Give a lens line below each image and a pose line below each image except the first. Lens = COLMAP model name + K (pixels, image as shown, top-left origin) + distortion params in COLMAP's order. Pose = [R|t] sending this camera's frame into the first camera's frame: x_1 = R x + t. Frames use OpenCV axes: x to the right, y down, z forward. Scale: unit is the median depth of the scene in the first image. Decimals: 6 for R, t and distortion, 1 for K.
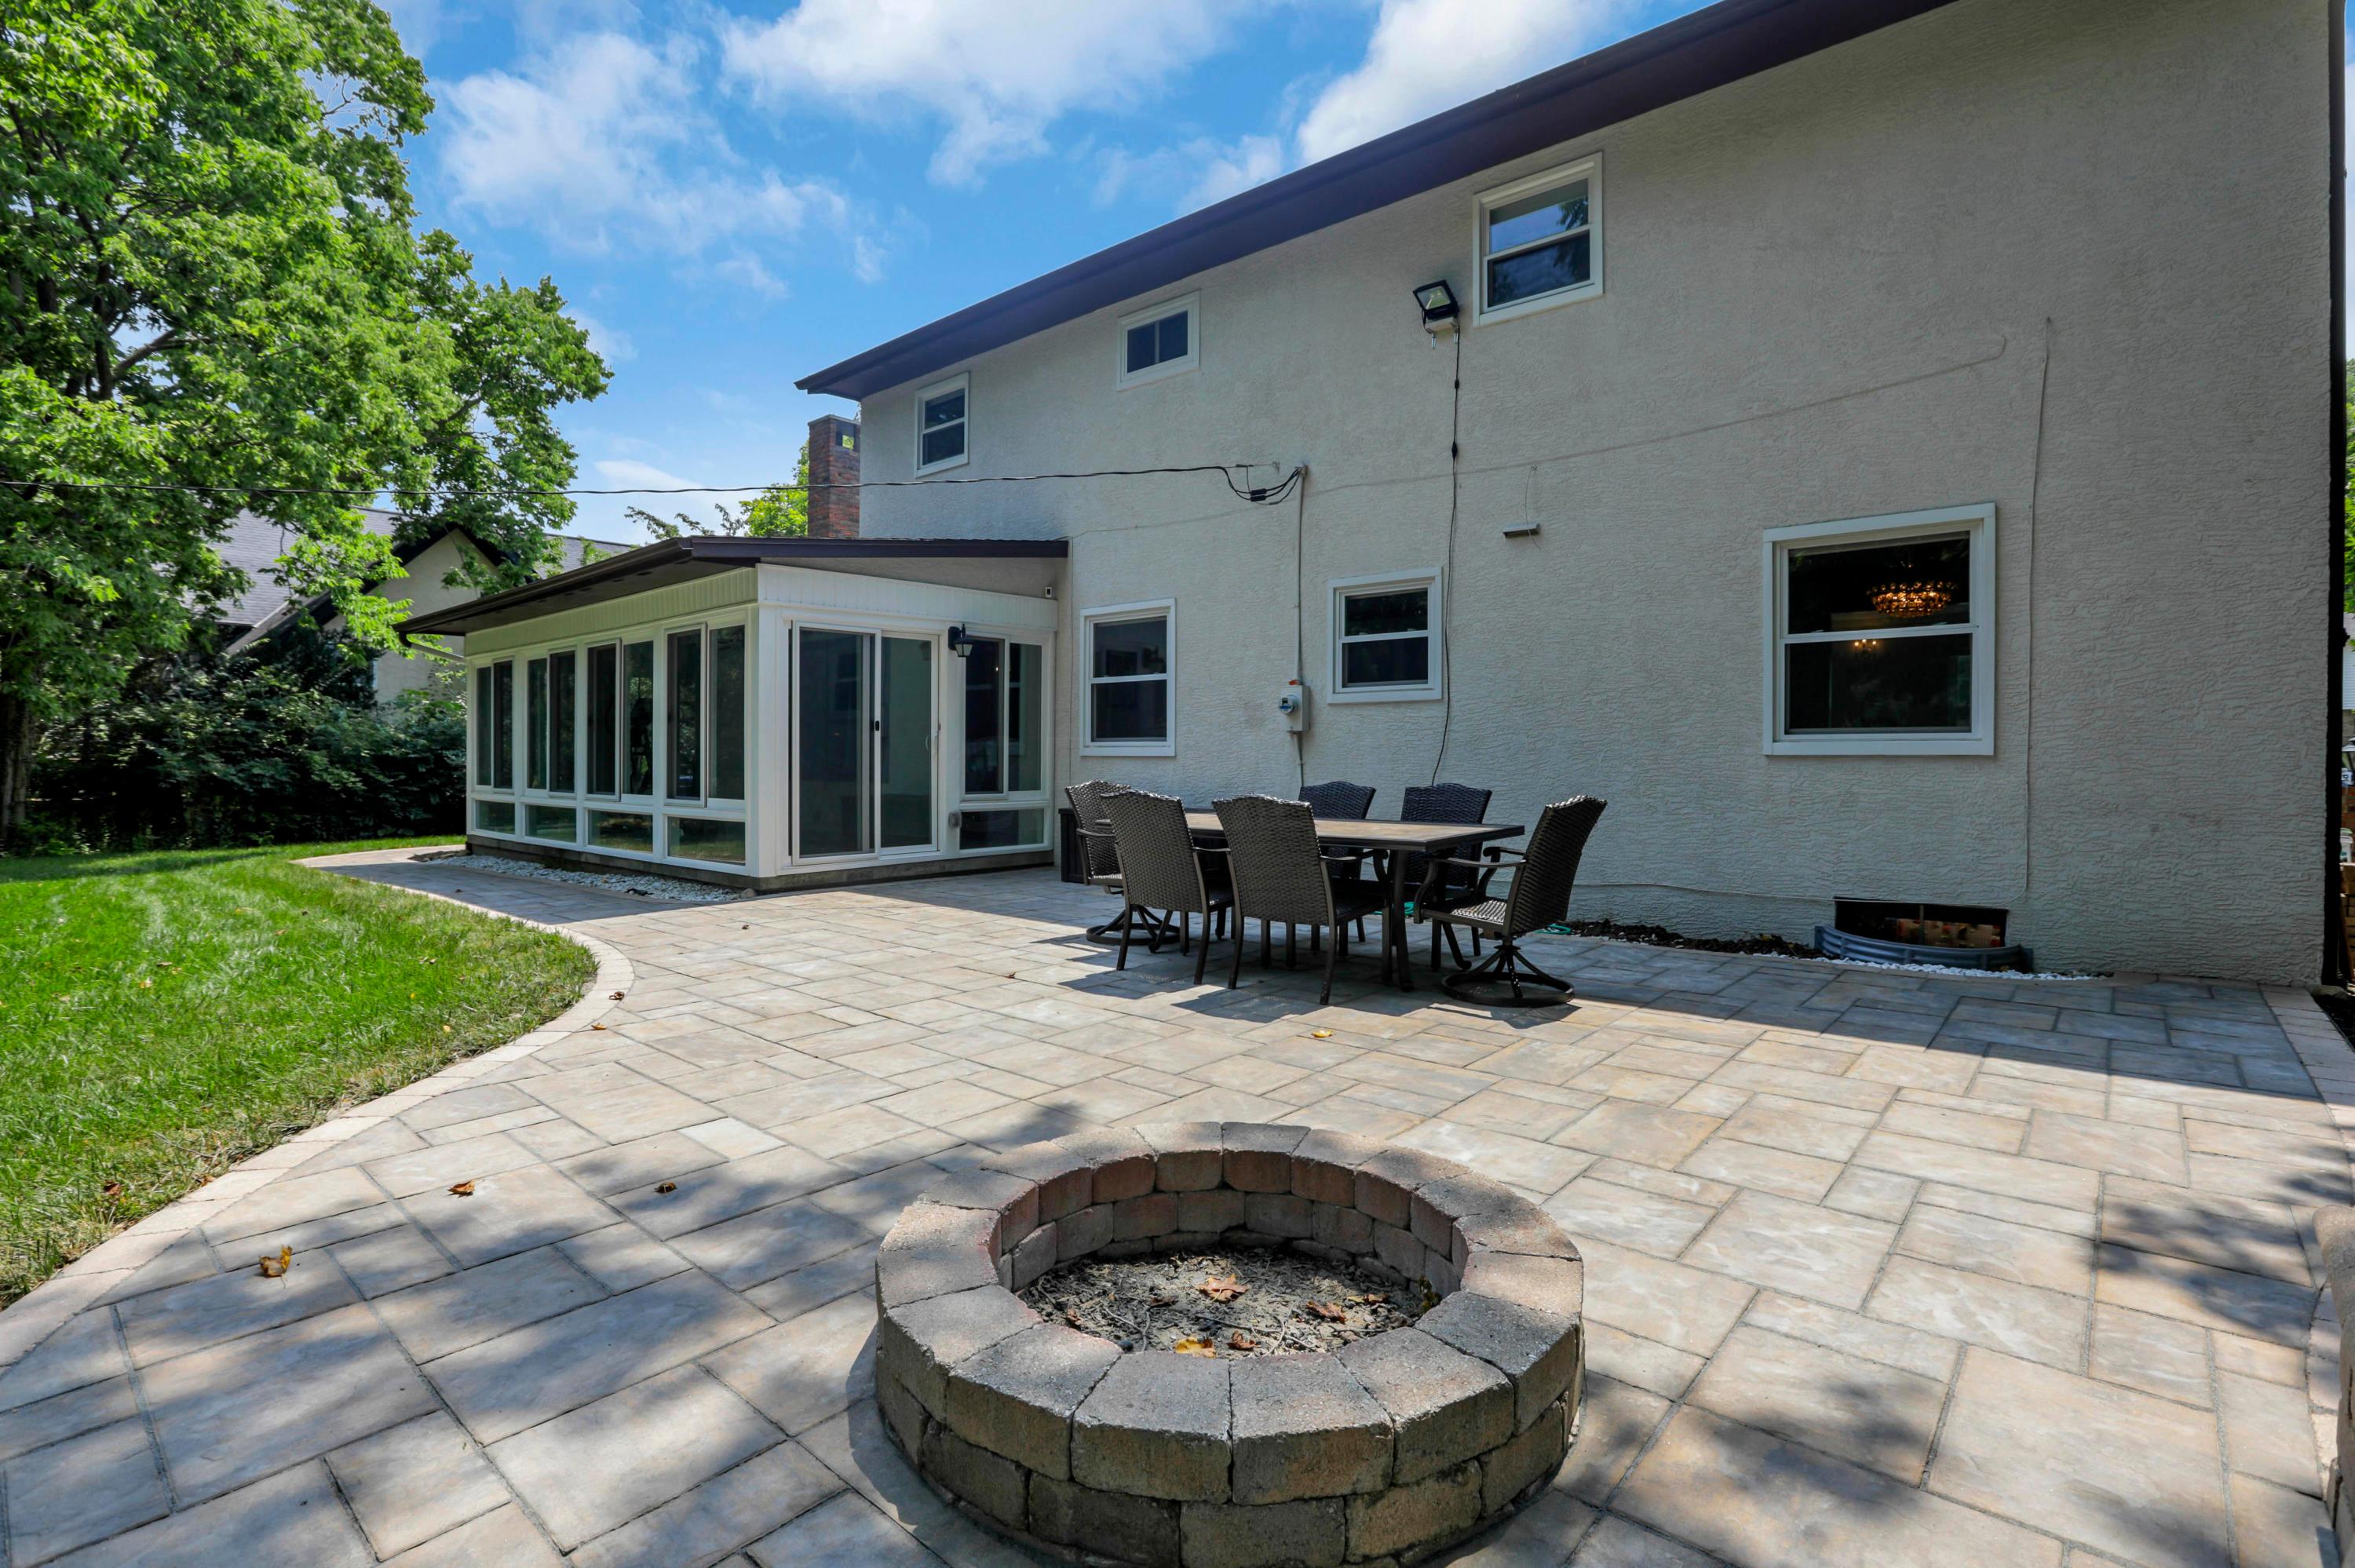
lens RADIAL K [[1098.4, 0, 1181.5], [0, 1098.4, 759.1], [0, 0, 1]] dist [-0.031178, 0.004914]
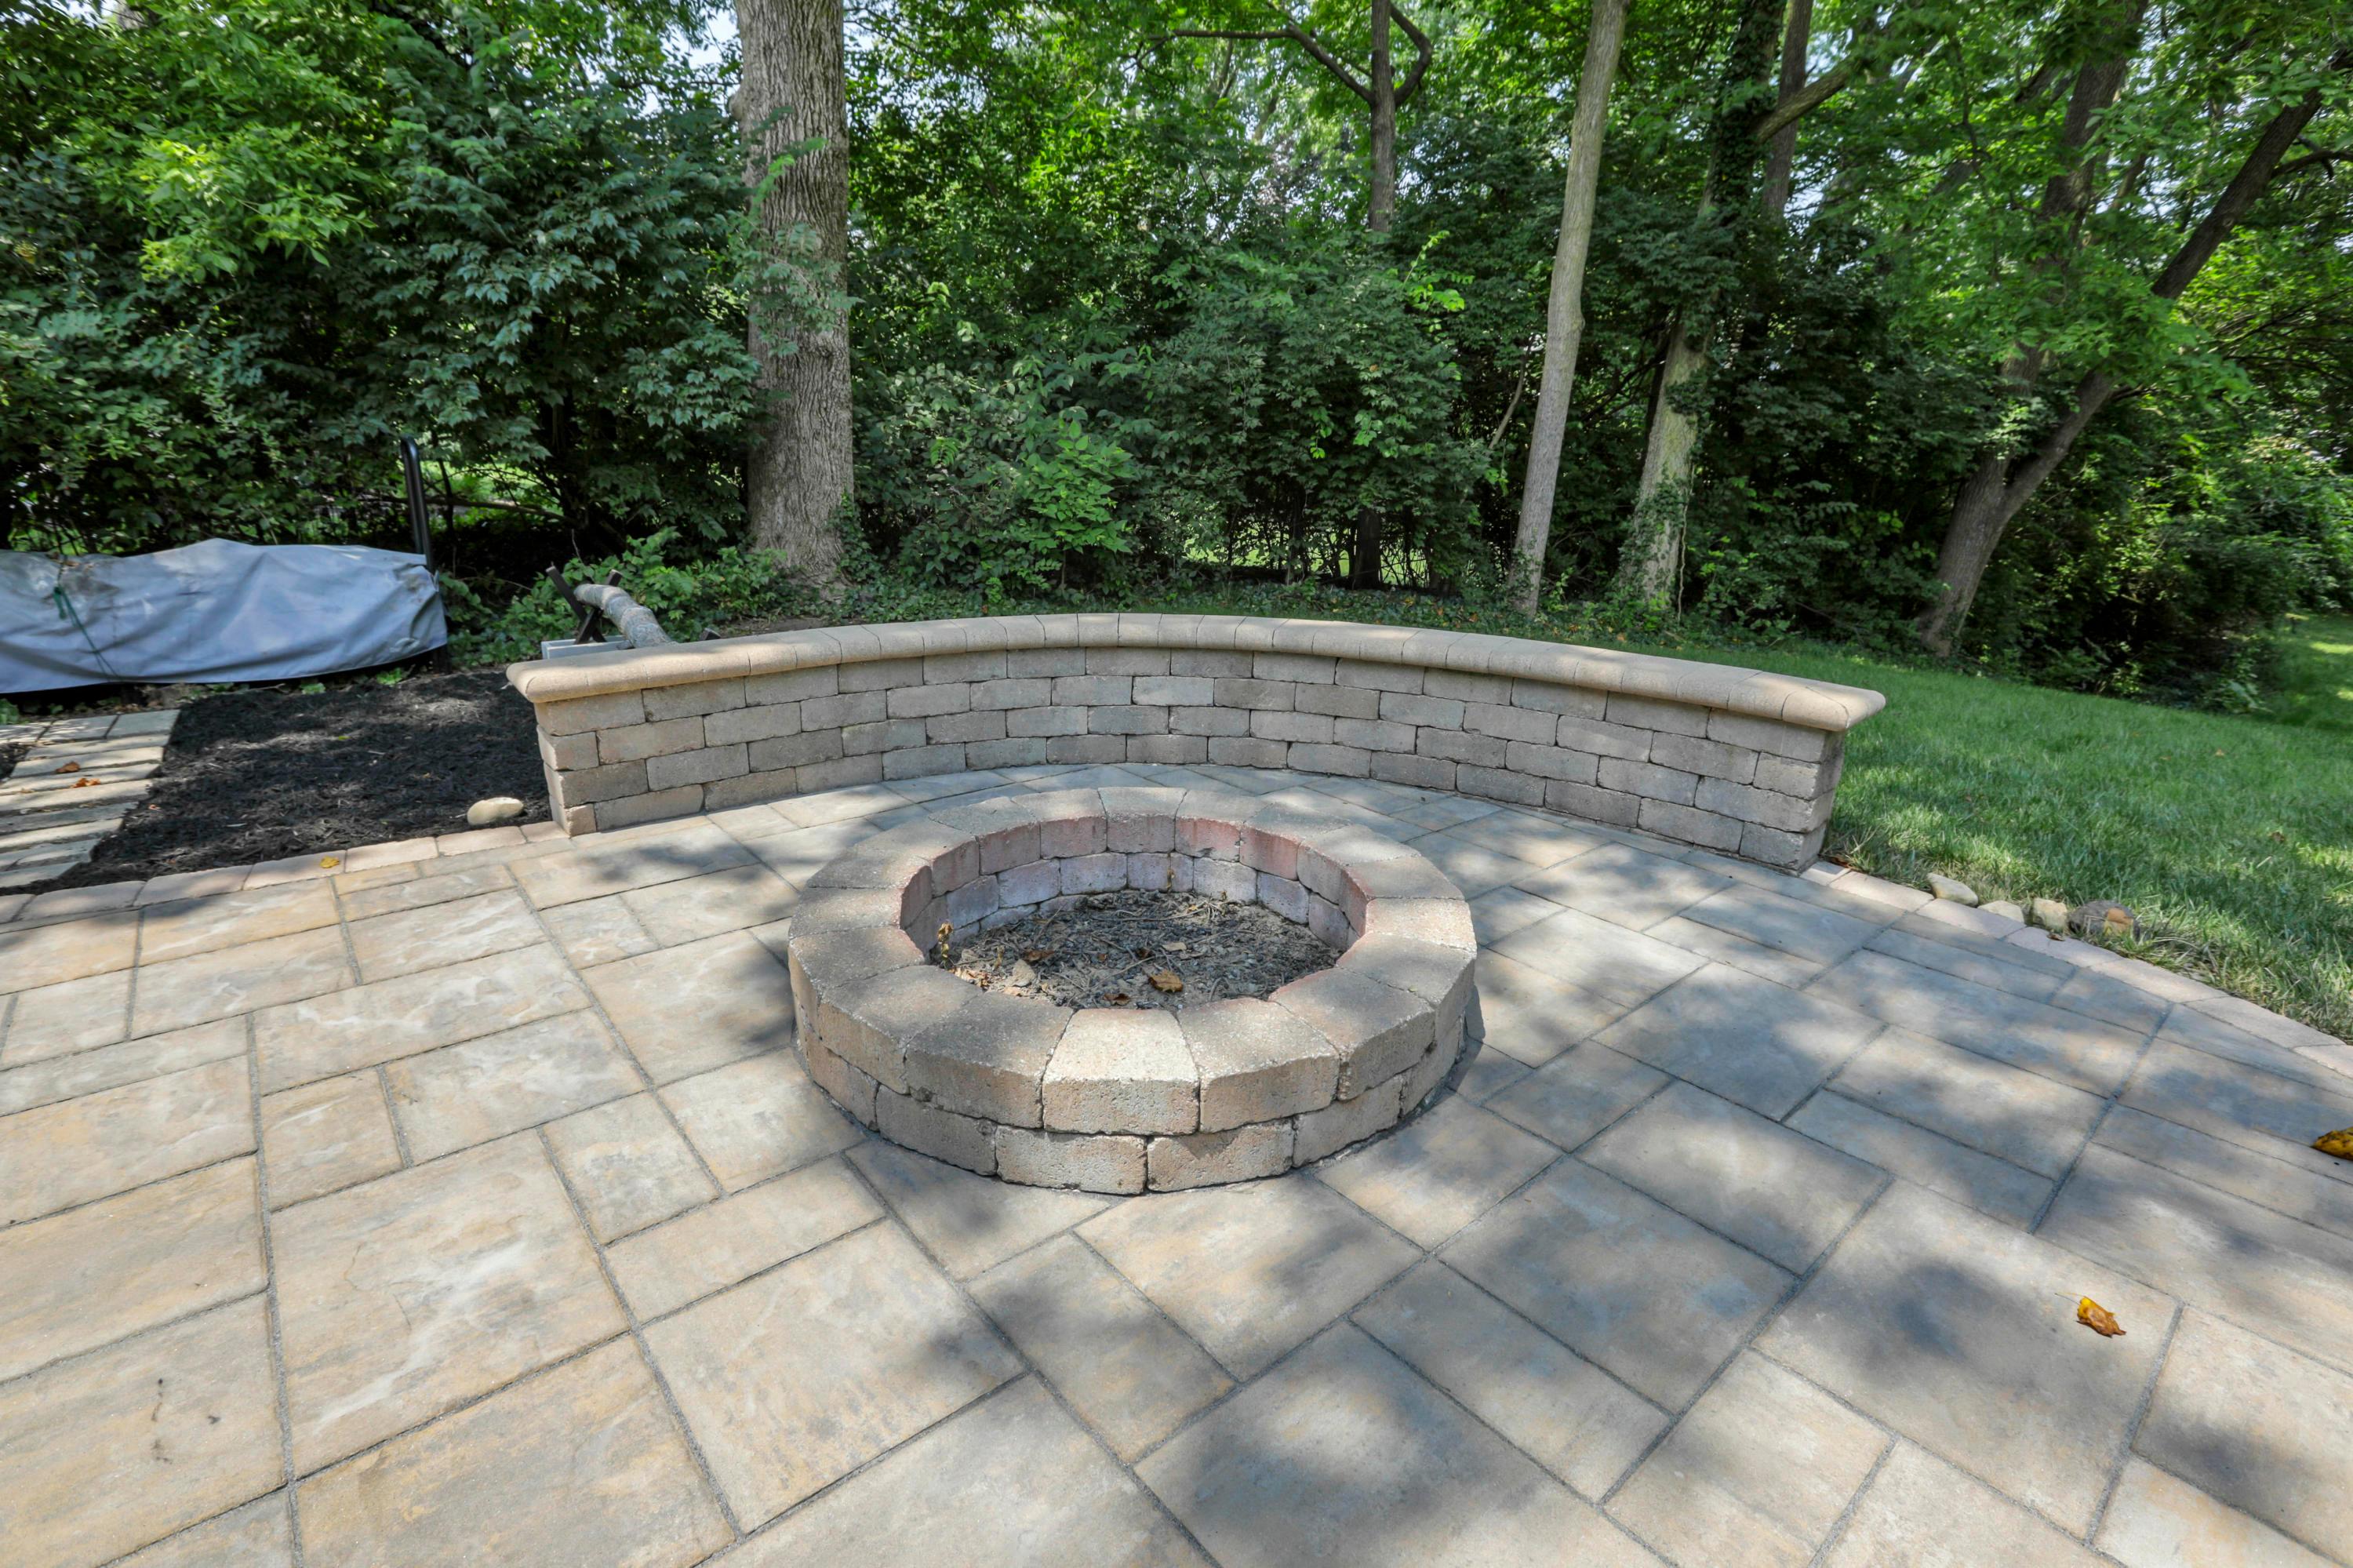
lens RADIAL K [[1097.6, 0, 1168.9], [0, 1097.6, 768.5], [0, 0, 1]] dist [-0.031178, 0.004914]
pose [[-0.988390, -0.067692, 0.136029, -0.030146], [-0.022133, 0.949869, 0.311862, -0.002466], [-0.150320, 0.305231, -0.940339, 0.433696]]
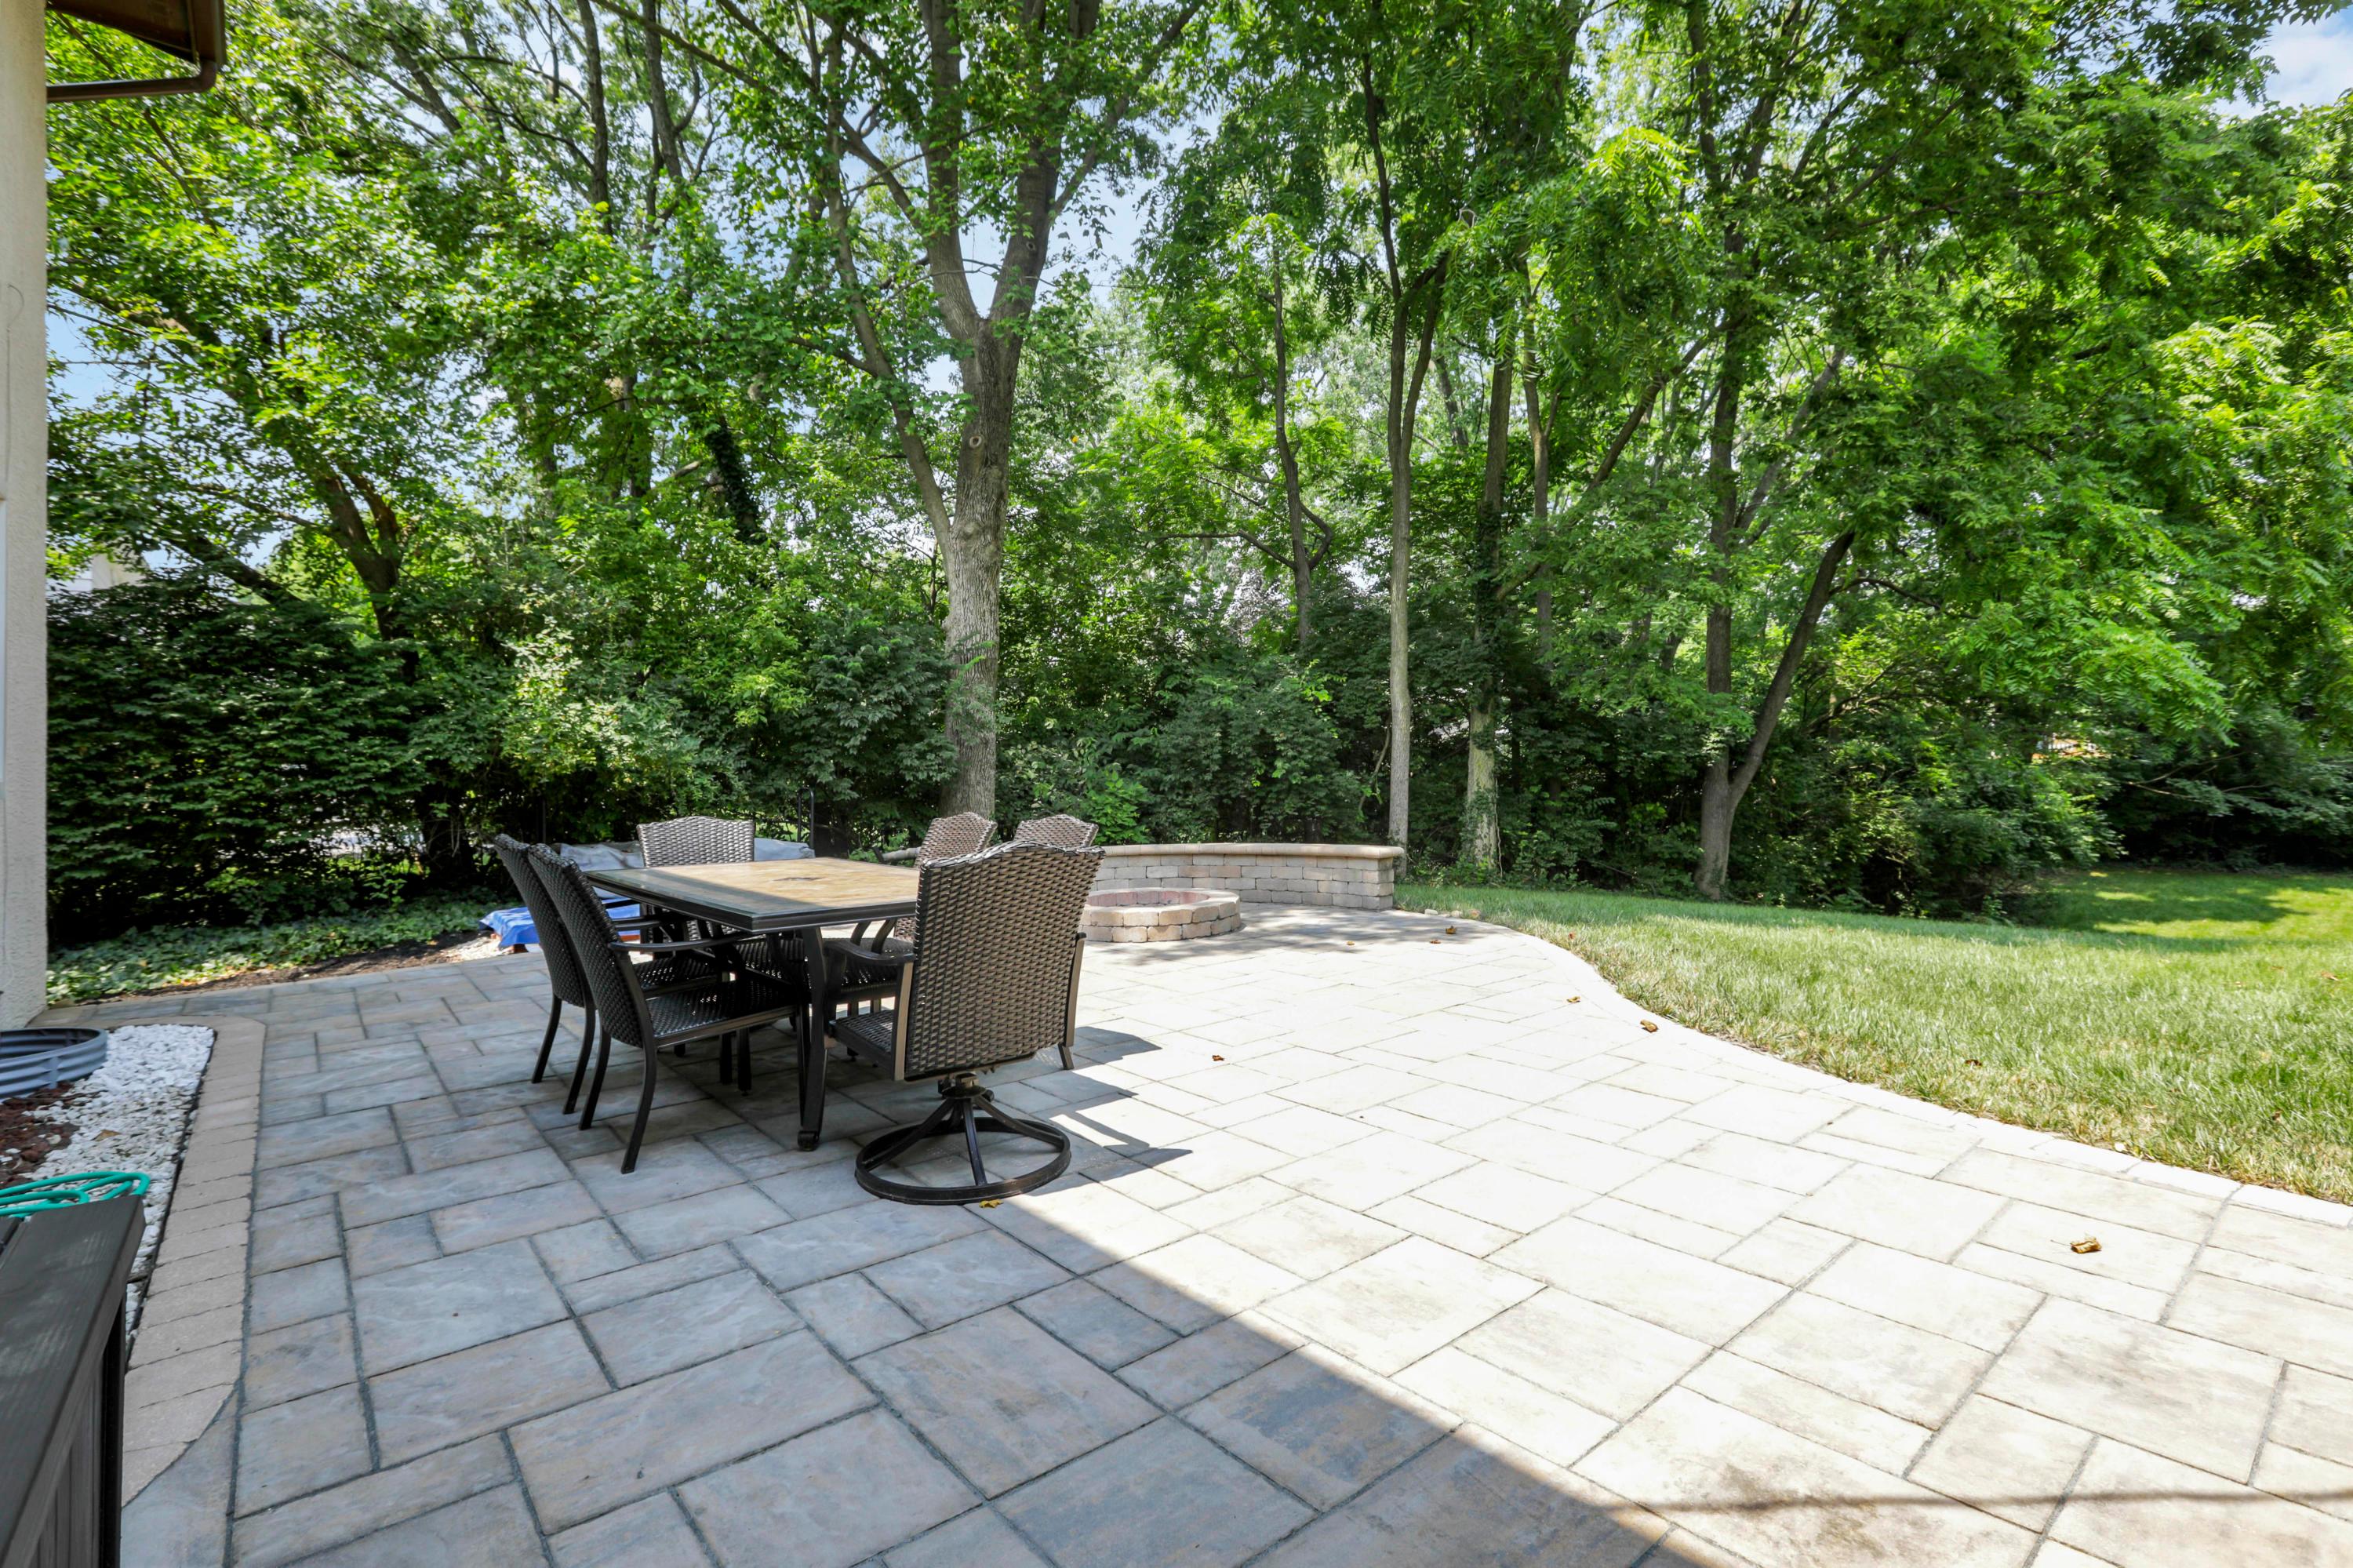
lens RADIAL K [[1097.6, 0, 1195.6], [0, 1097.6, 773.6], [0, 0, 1]] dist [-0.031178, 0.004914]
pose [[-0.990016, 0.017397, 0.139878, -0.141207], [0.019530, 0.999713, 0.013893, -0.006874], [-0.139596, 0.016486, -0.990071, 1.023848]]
